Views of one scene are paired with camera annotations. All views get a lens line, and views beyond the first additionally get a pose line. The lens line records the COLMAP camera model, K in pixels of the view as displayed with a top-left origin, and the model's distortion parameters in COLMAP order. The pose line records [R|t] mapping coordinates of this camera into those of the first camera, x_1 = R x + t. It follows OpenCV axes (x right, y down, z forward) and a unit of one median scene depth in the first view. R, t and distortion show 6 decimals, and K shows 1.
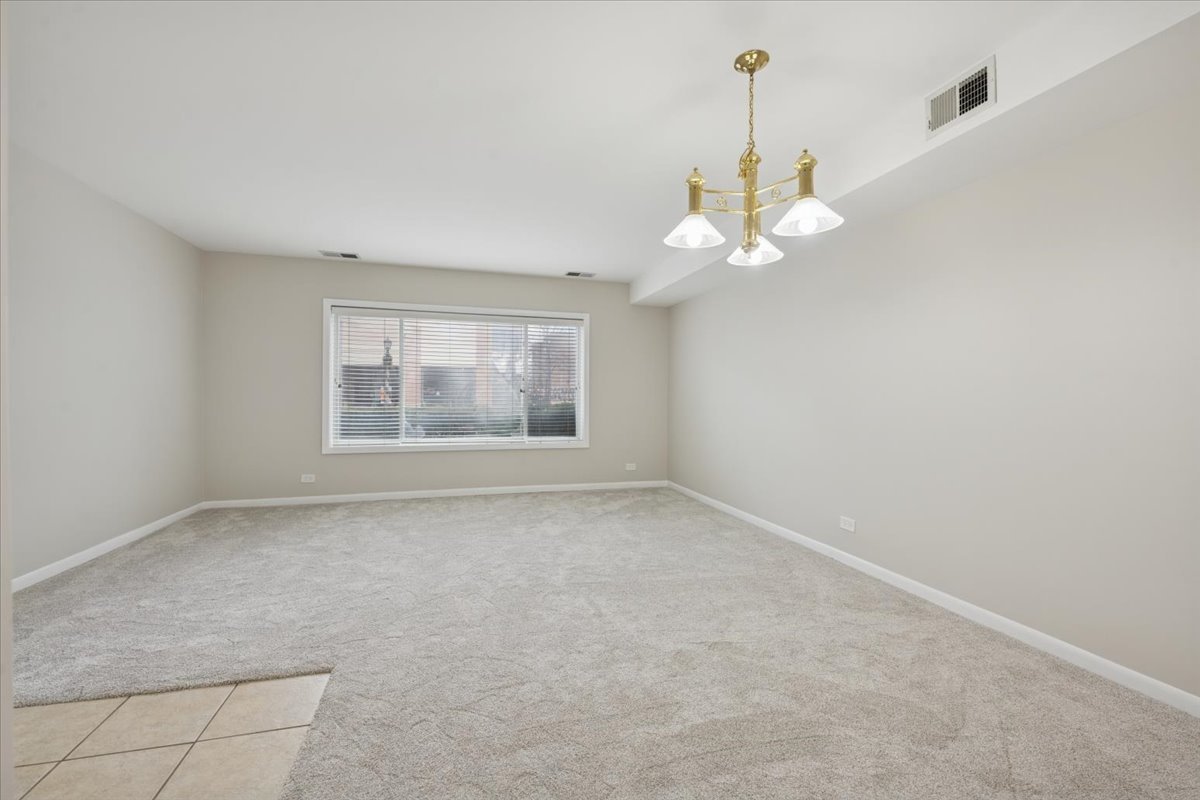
lens RADIAL K [[504.8, 0, 600.0], [0, 504.8, 400.0], [0, 0, 1]] dist [-0.000394, -0.000016]
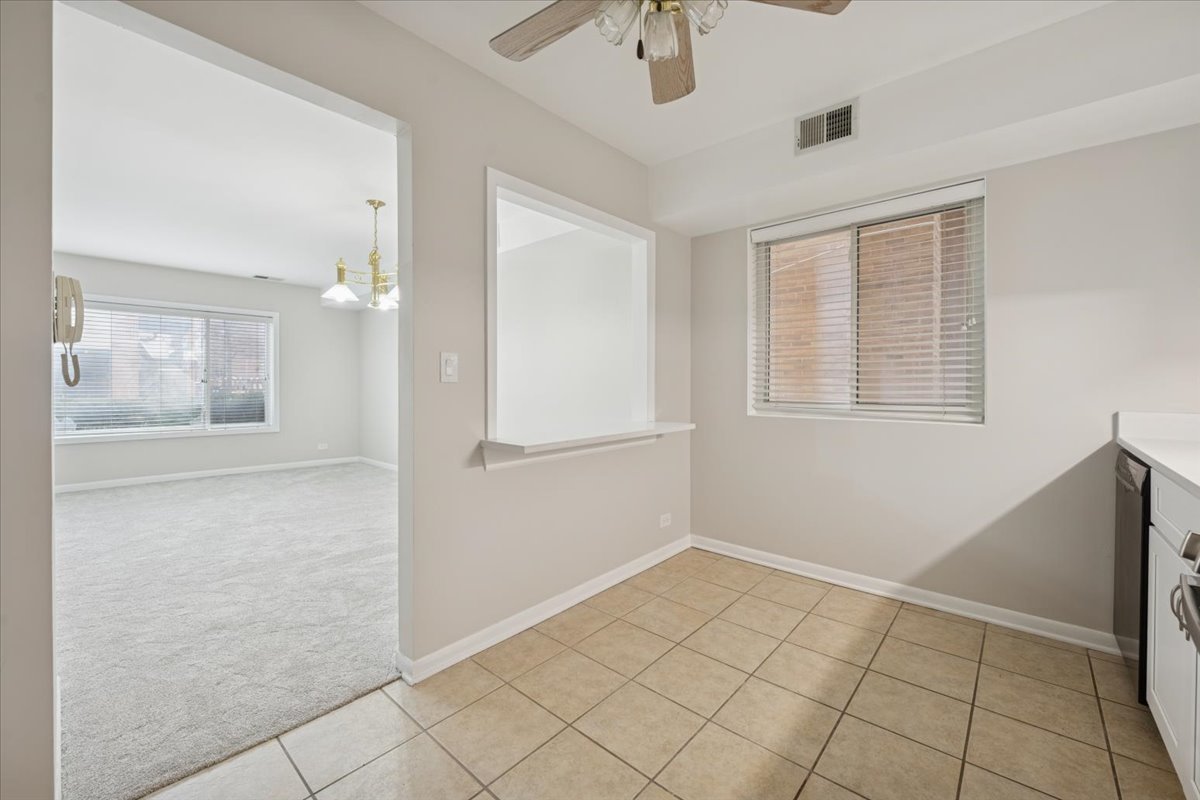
lens RADIAL K [[482.4, 0, 594.7], [0, 482.4, 388.1], [0, 0, 1]] dist [-0.000355, -0.000166]
pose [[0.853629, -0.007302, 0.520830, 0.020410], [0.008429, 0.999964, 0.000204, 0.003482], [-0.520813, 0.004216, 0.853660, -0.308230]]
